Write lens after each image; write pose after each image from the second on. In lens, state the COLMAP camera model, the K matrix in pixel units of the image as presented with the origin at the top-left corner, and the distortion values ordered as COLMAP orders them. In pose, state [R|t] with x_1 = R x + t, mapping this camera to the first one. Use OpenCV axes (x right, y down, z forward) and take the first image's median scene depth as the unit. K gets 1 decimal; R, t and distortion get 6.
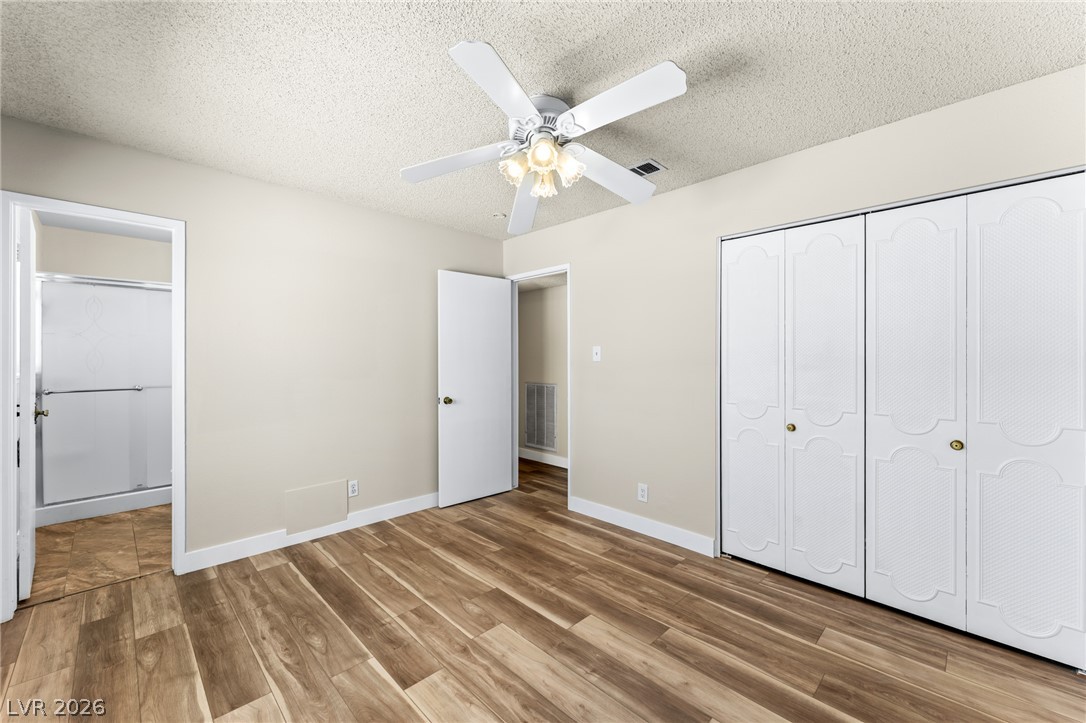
lens RADIAL K [[432.1, 0, 543.0], [0, 432.1, 361.5], [0, 0, 1]] dist [0.001306, 0.000001]
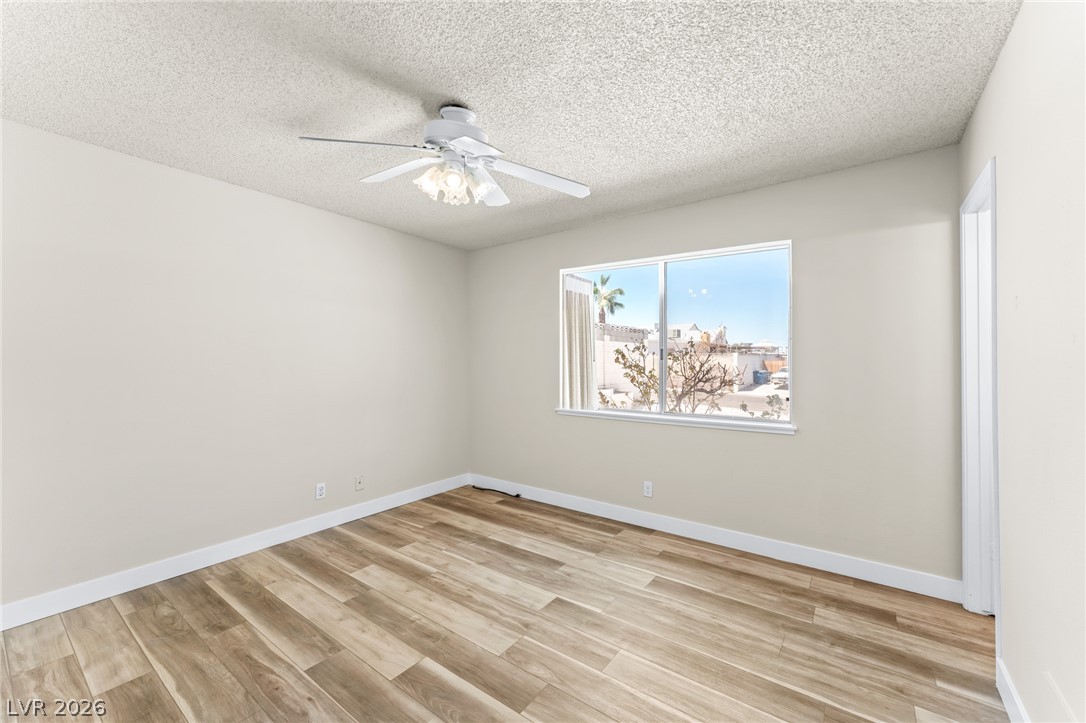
lens RADIAL K [[432.1, 0, 543.0], [0, 432.1, 361.5], [0, 0, 1]] dist [0.001306, 0.000001]
pose [[-0.988406, 0.000298, -0.151833, -0.053516], [-0.000654, 0.999980, 0.006218, -0.016084], [0.151832, 0.006245, -0.988387, 2.060762]]
